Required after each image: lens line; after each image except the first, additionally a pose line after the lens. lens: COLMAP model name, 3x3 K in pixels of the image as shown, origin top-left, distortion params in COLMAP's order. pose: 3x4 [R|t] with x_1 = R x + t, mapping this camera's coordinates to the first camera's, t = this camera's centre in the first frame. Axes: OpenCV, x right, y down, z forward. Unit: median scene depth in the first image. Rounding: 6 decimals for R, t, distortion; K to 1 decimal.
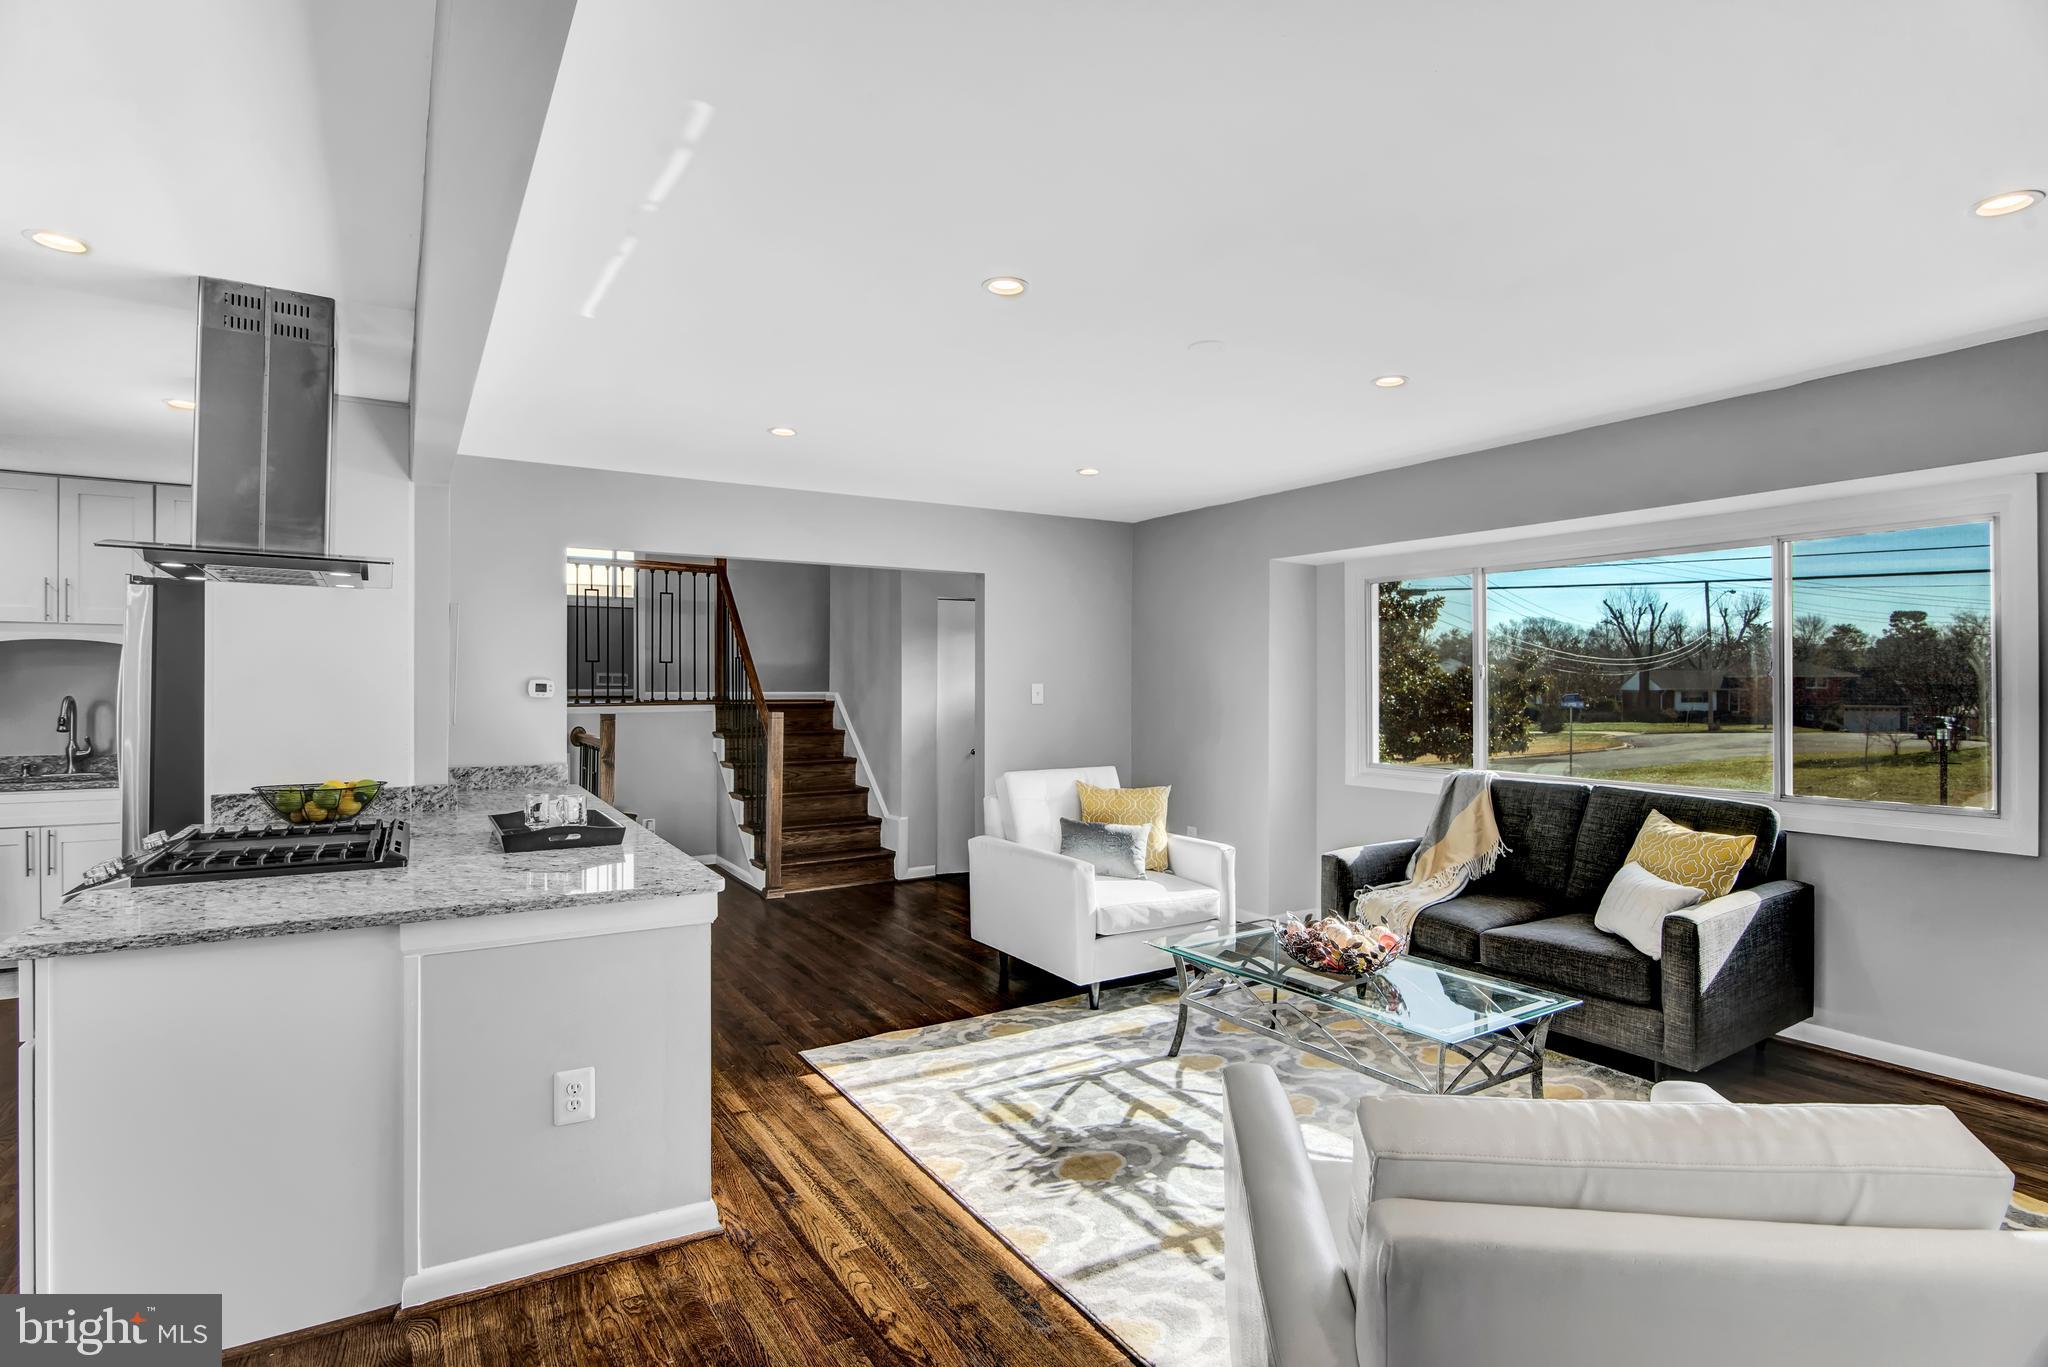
lens RADIAL K [[1005.5, 0, 1029.9], [0, 1005.5, 684.6], [0, 0, 1]] dist [-0.018681, 0.000065]
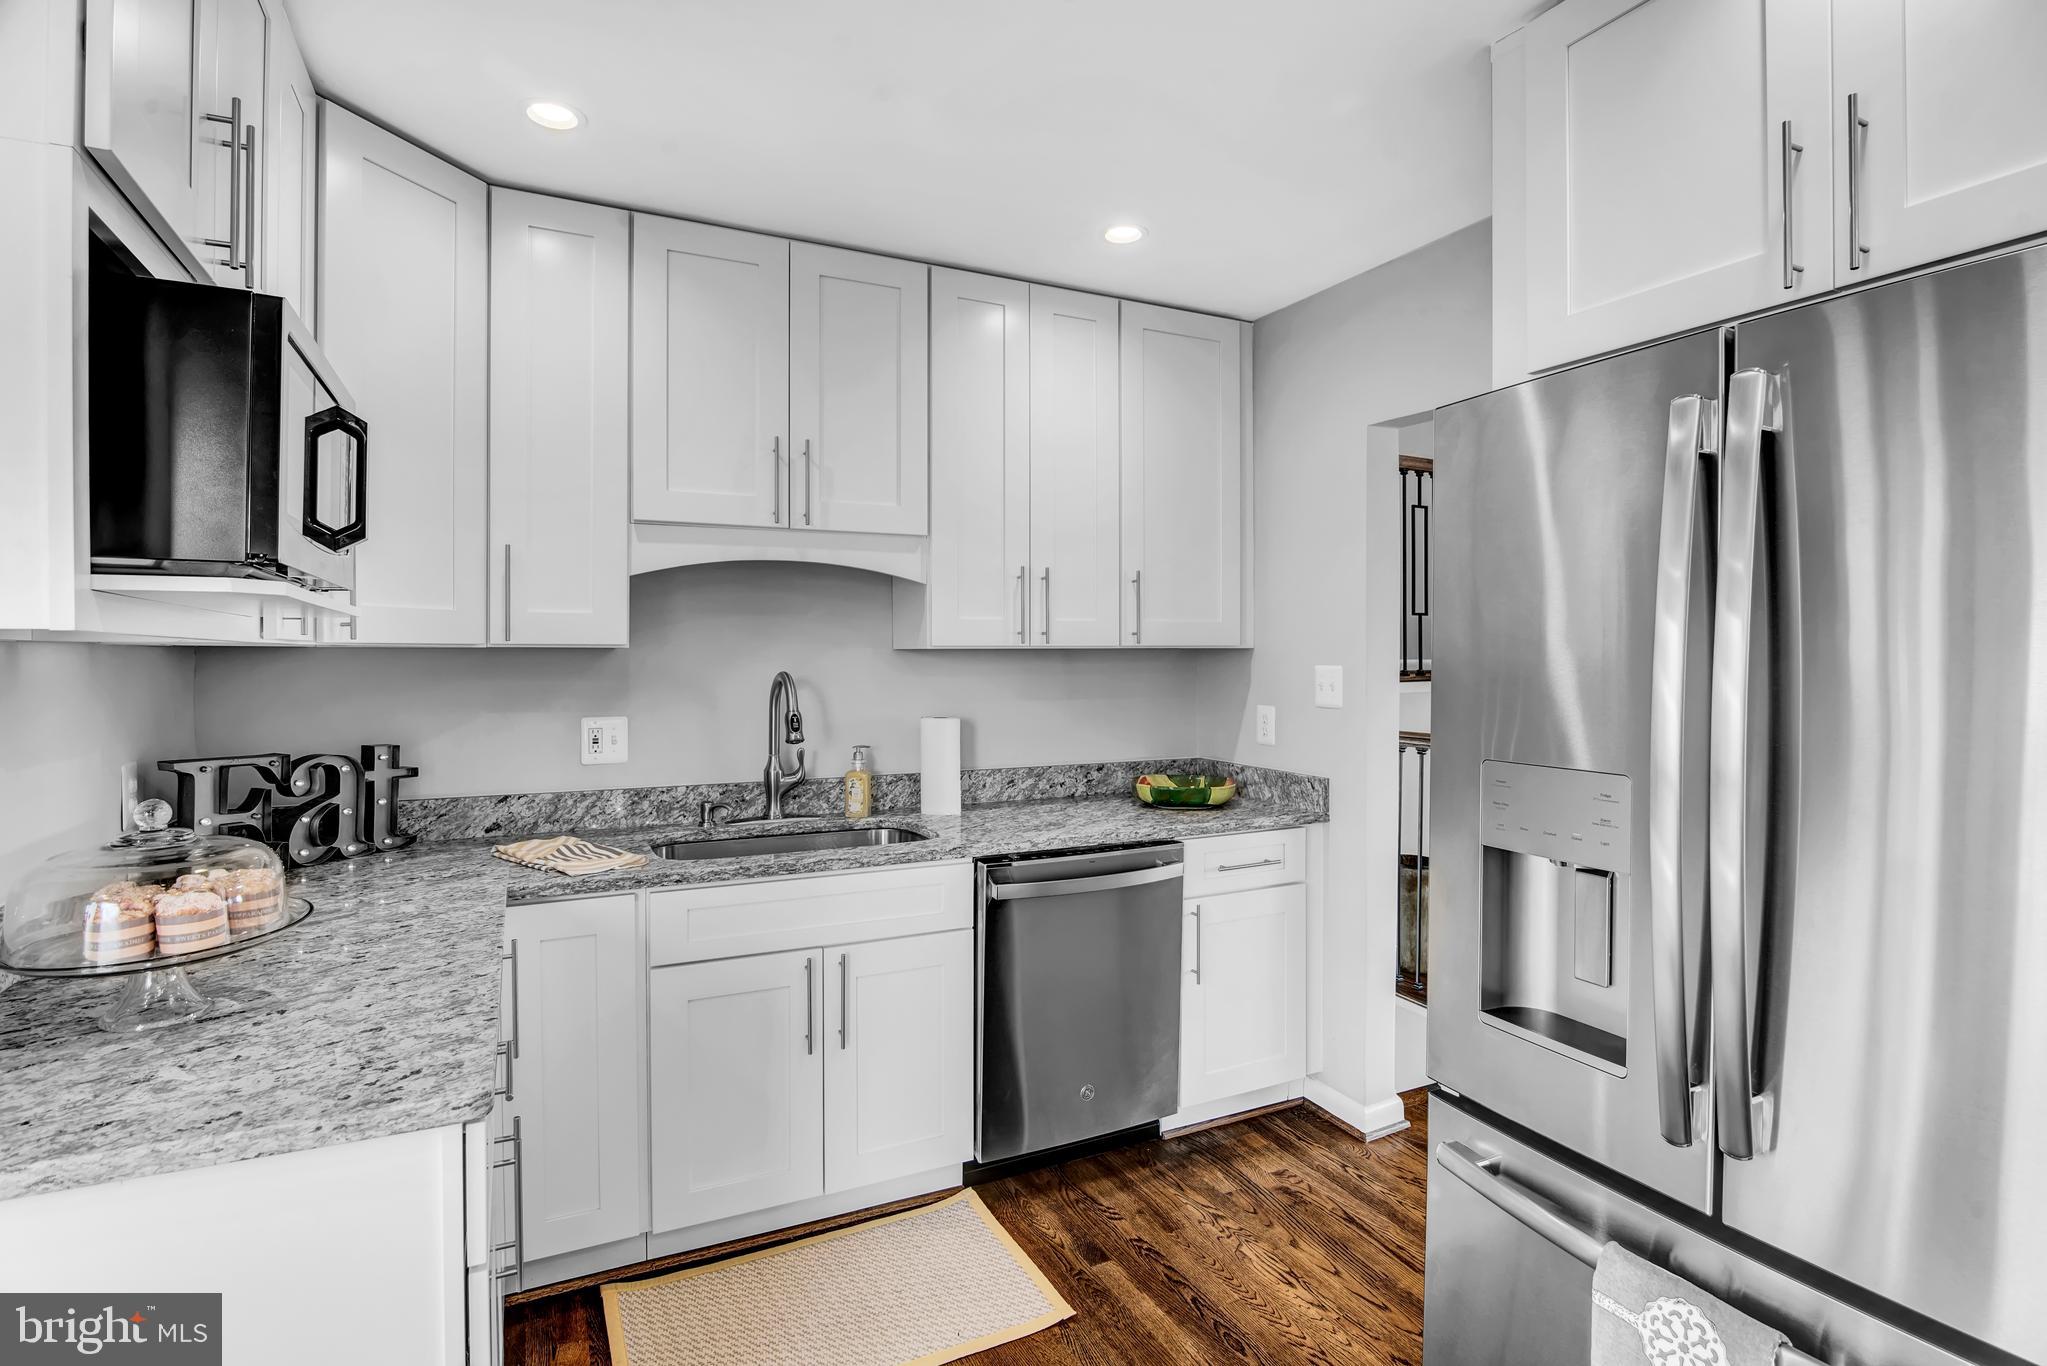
lens RADIAL K [[1005.0, 0, 1038.0], [0, 1005.0, 656.3], [0, 0, 1]] dist [-0.018681, 0.000065]
pose [[0.995220, -0.001950, -0.097644, -0.882222], [0.002464, 0.999984, 0.005142, 0.000730], [0.097632, -0.005358, 0.995208, 0.543963]]
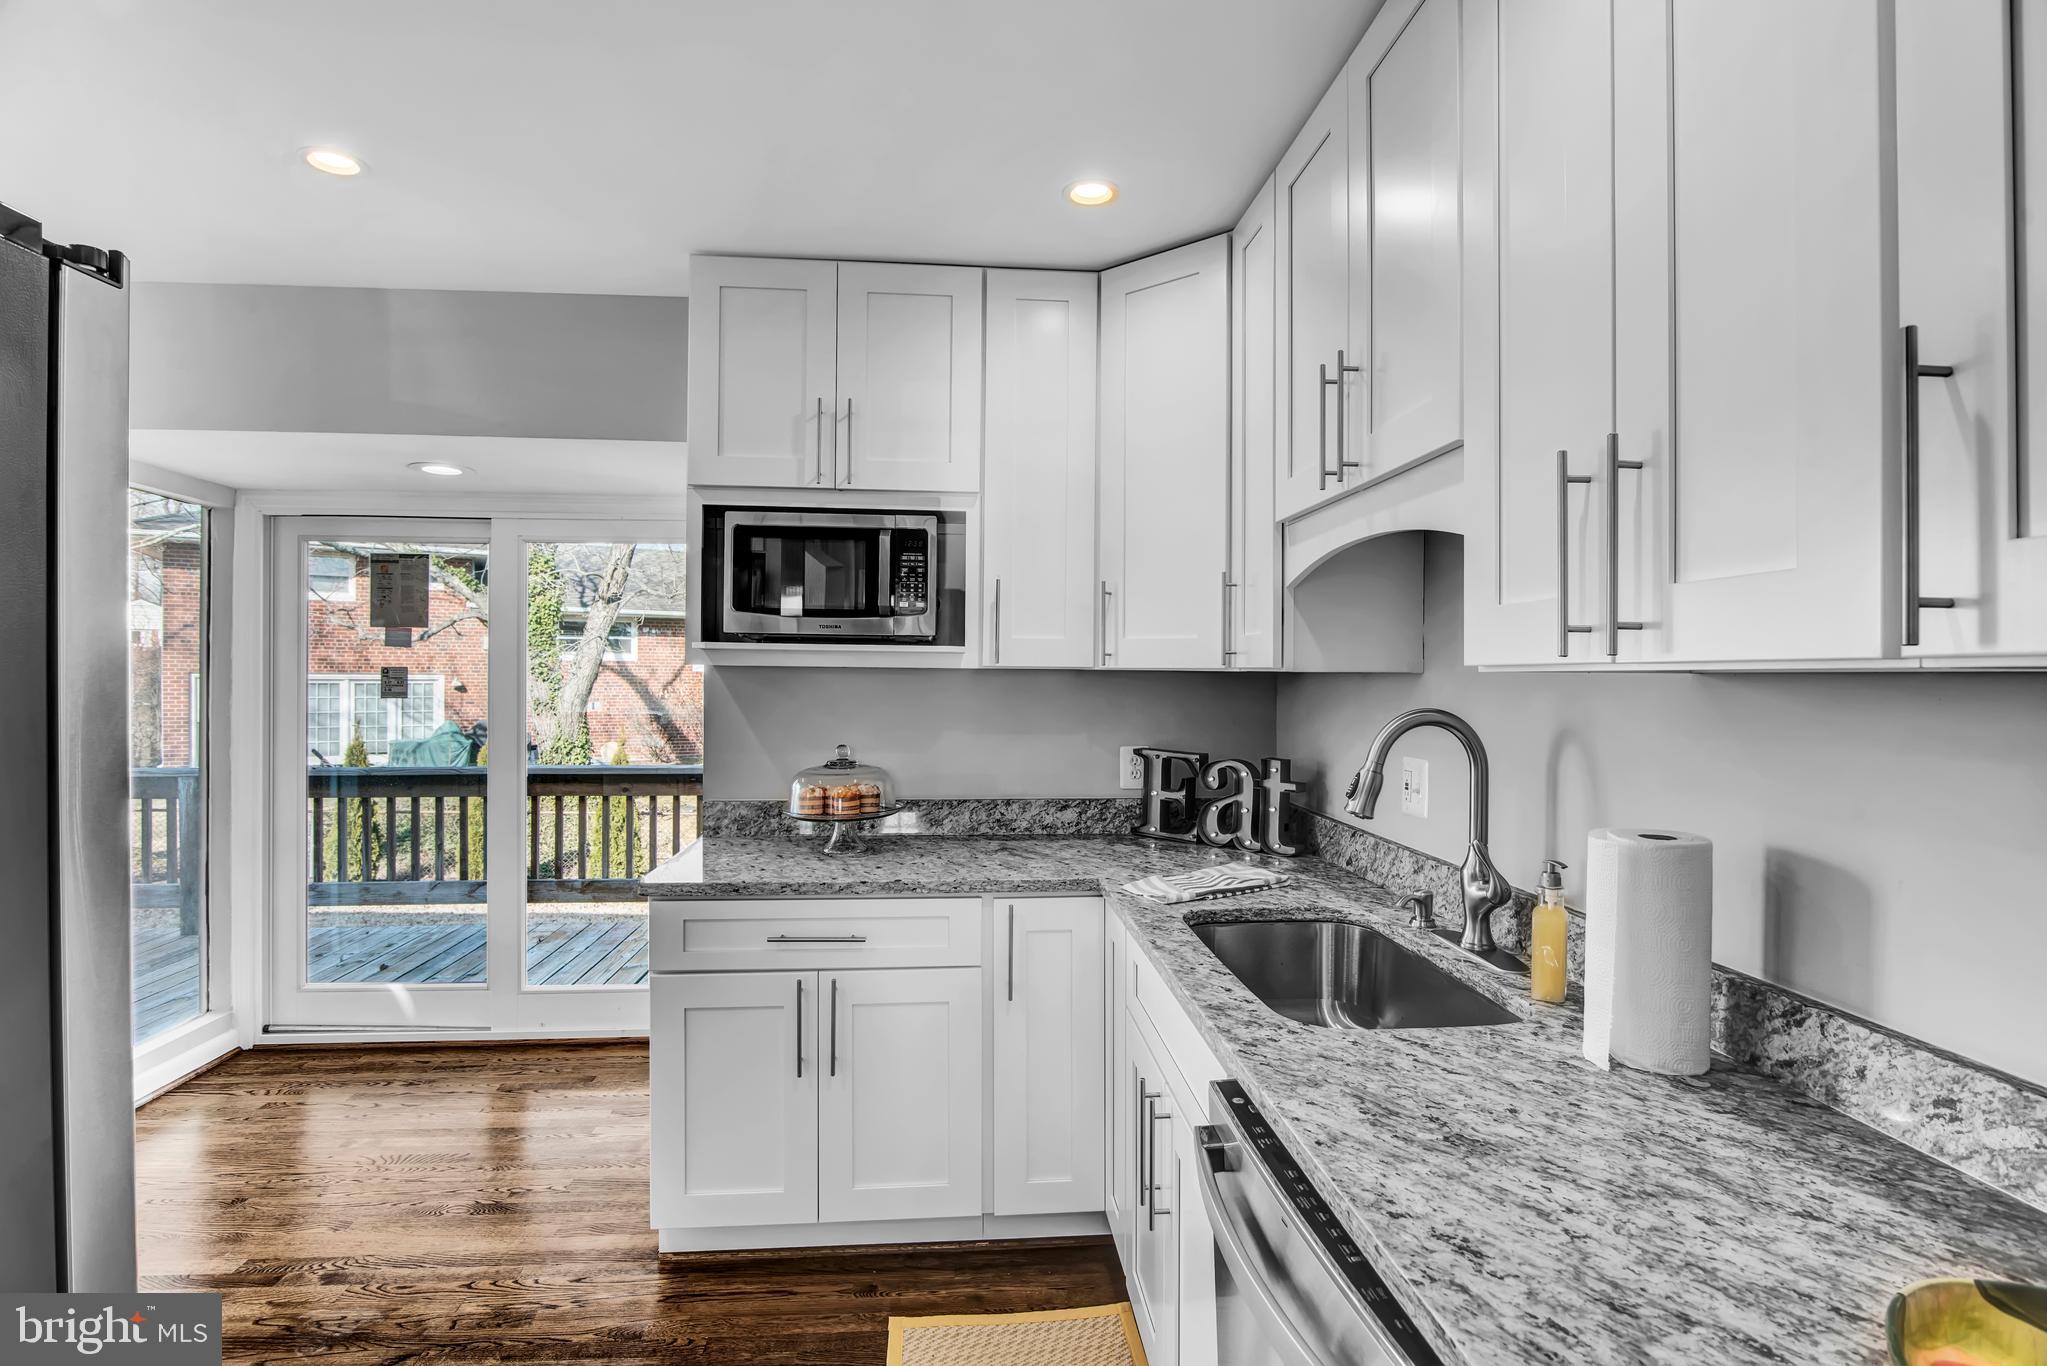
lens RADIAL K [[1005.0, 0, 1045.1], [0, 1005.0, 677.2], [0, 0, 1]] dist [-0.018681, 0.000065]
pose [[-0.458511, -0.004075, -0.888680, -0.689304], [-0.008268, 0.999966, -0.000320, 0.001706], [0.888650, 0.007201, -0.458529, 1.169315]]
